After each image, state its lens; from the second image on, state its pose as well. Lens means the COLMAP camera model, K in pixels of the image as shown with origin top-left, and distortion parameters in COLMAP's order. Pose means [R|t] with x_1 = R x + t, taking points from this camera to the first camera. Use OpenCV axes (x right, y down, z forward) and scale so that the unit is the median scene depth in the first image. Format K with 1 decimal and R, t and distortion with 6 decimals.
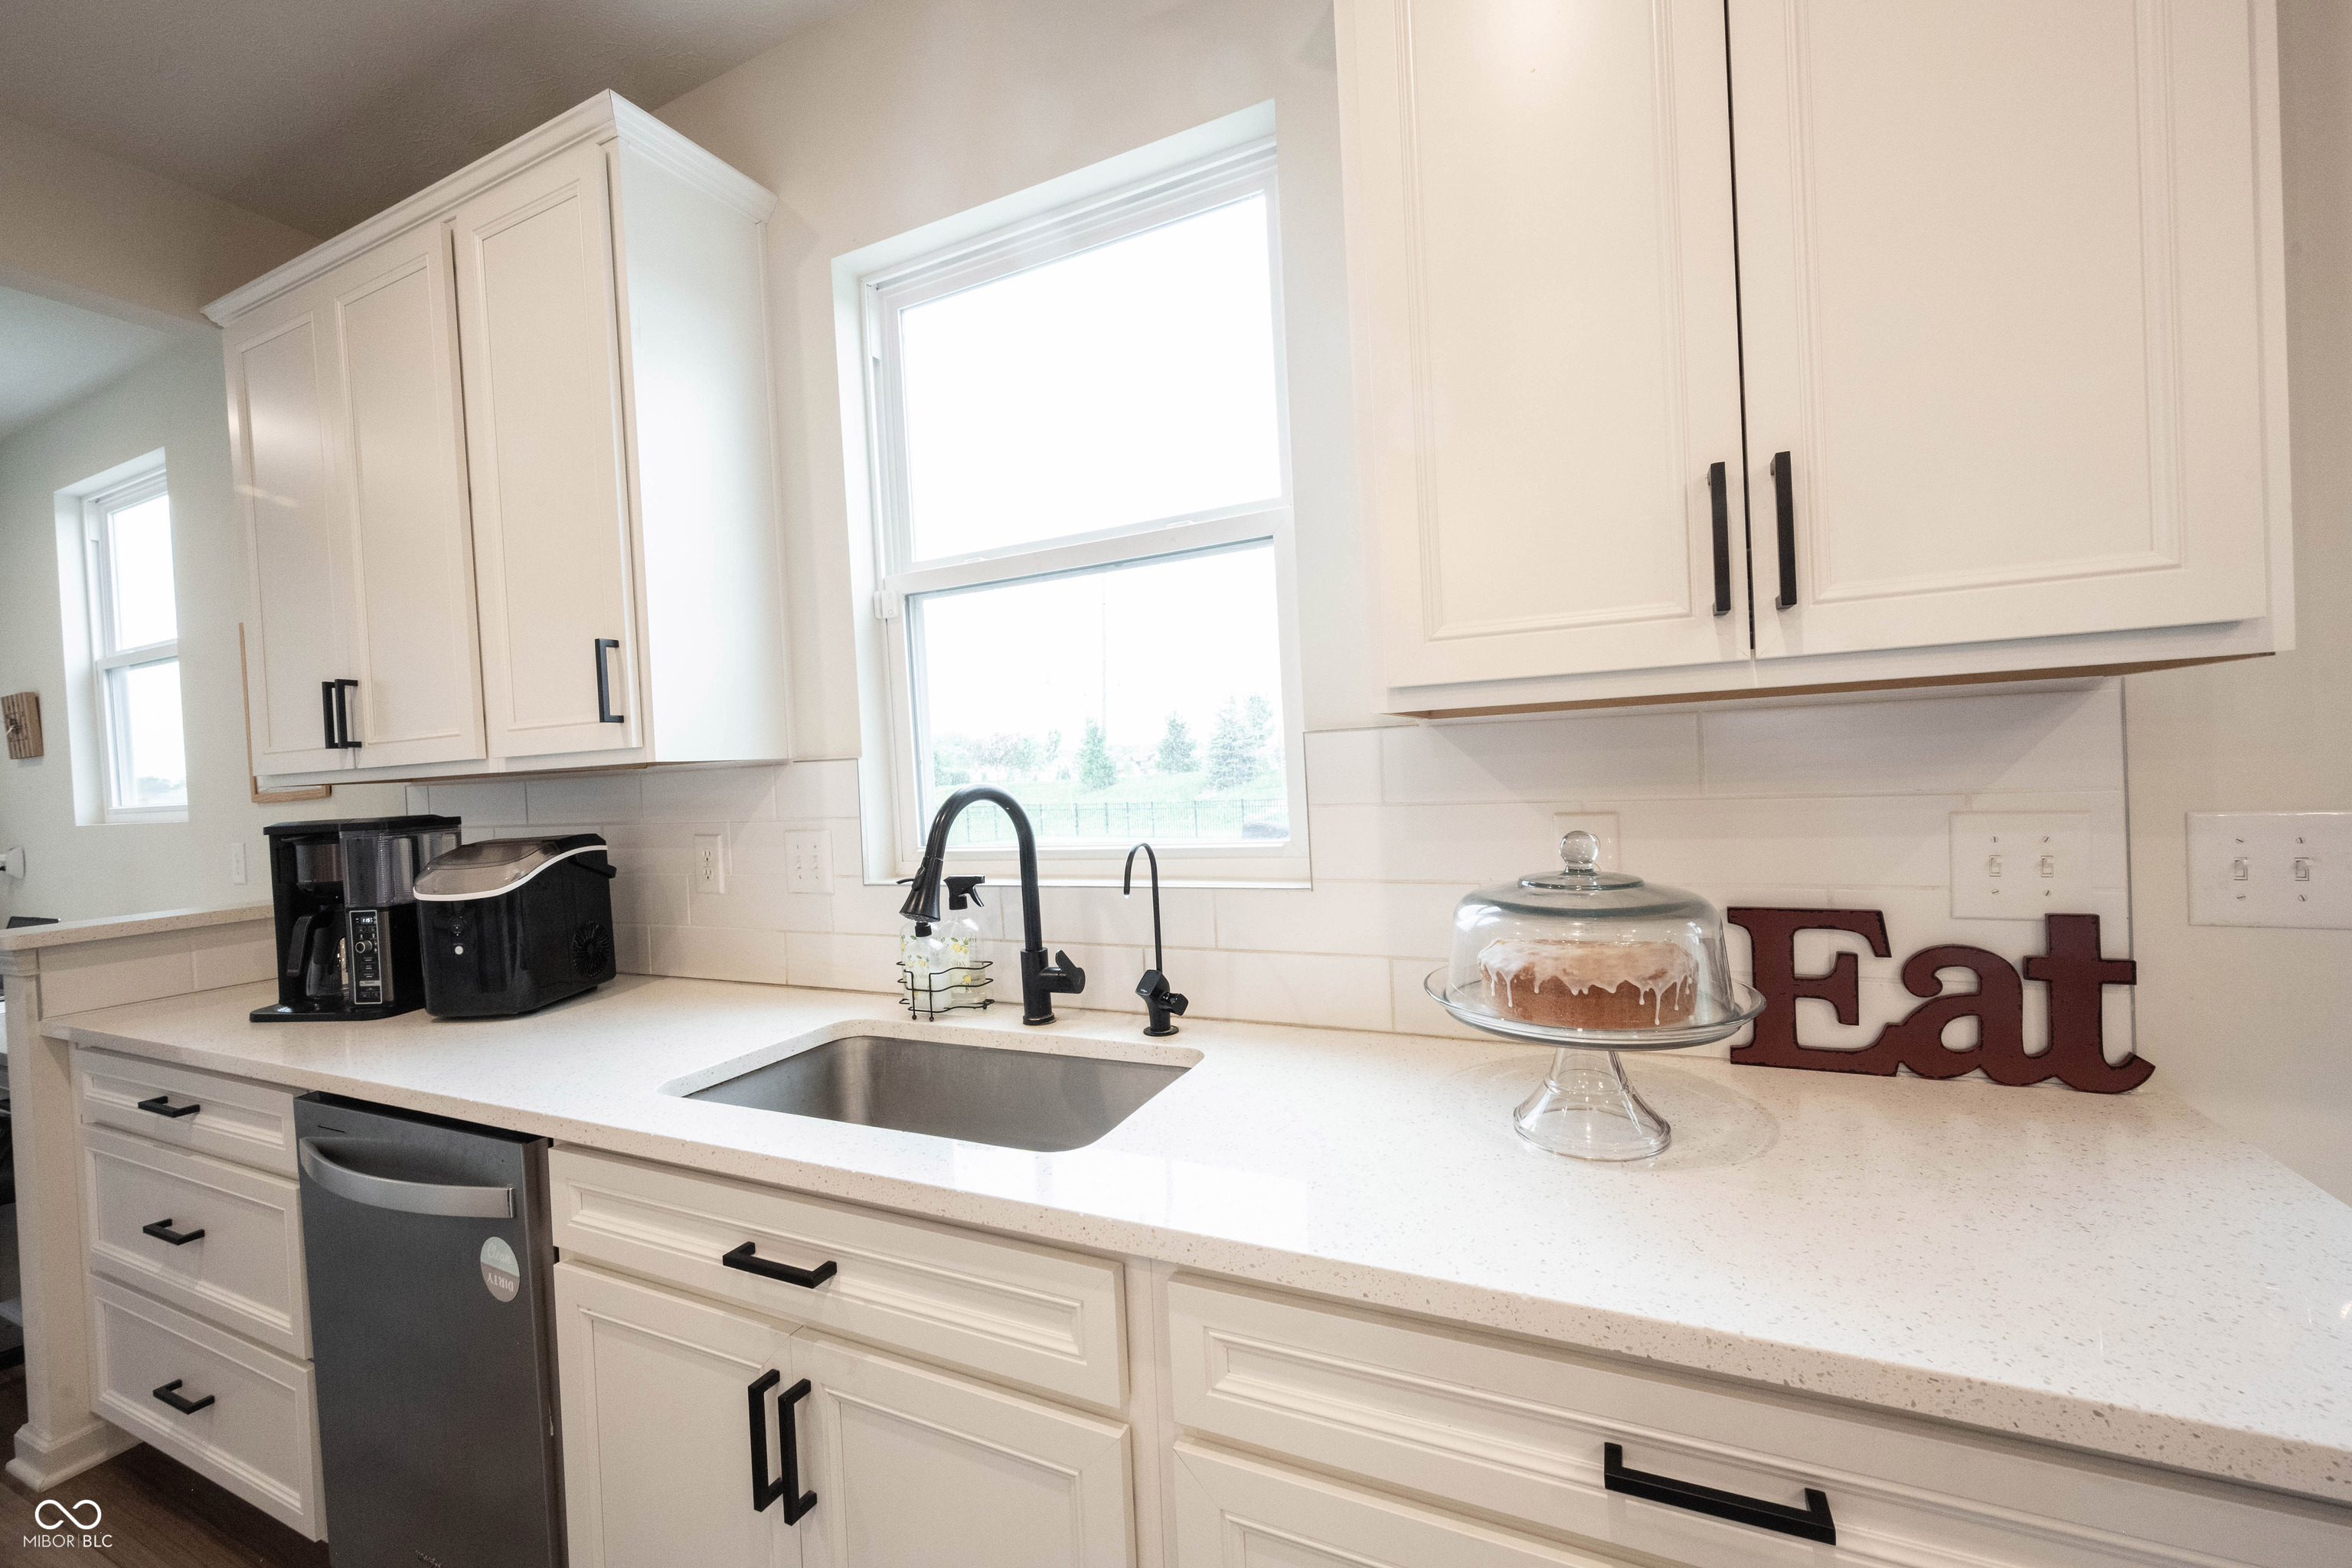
lens RADIAL K [[957.4, 0, 1176.0], [0, 957.4, 784.0], [0, 0, 1]] dist [0.000424, 0.000034]
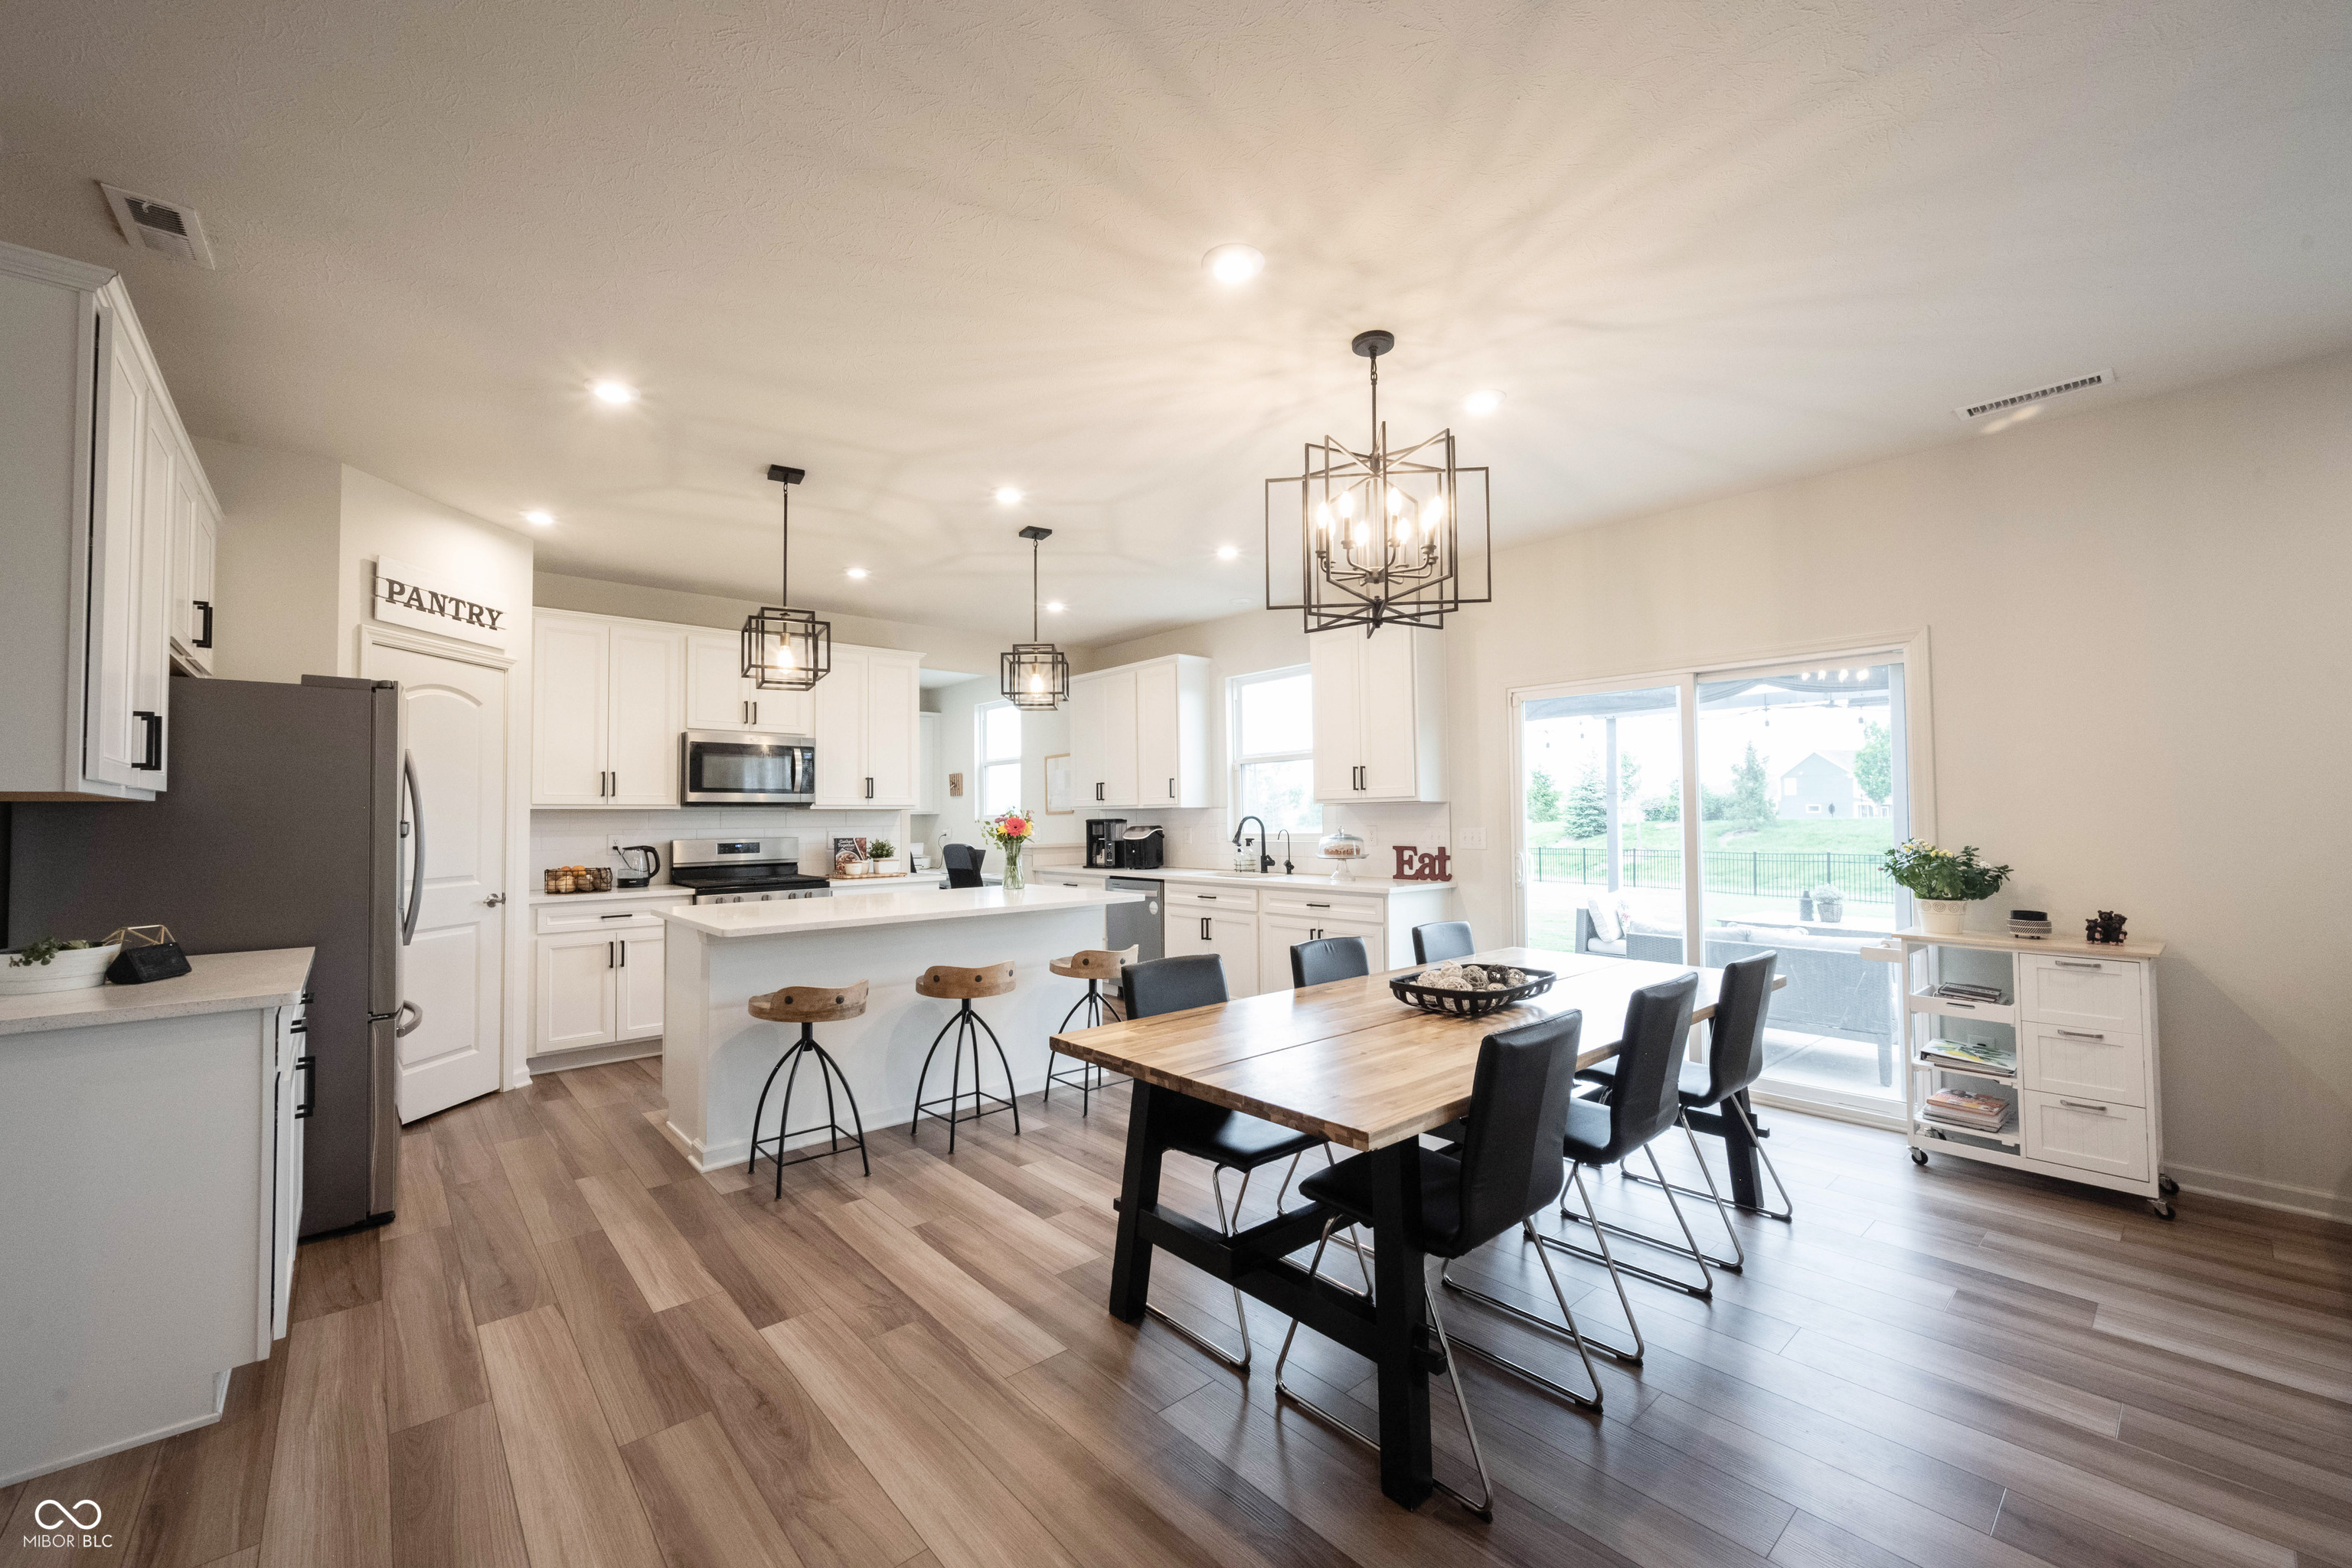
lens RADIAL K [[929.3, 0, 1176.0], [0, 929.3, 784.0], [0, 0, 1]] dist [0.000294, 0.000211]
pose [[0.919062, 0.022997, -0.393440, 1.293348], [-0.040999, 0.998459, -0.037412, 0.035085], [0.391973, 0.050515, 0.918589, -3.432256]]
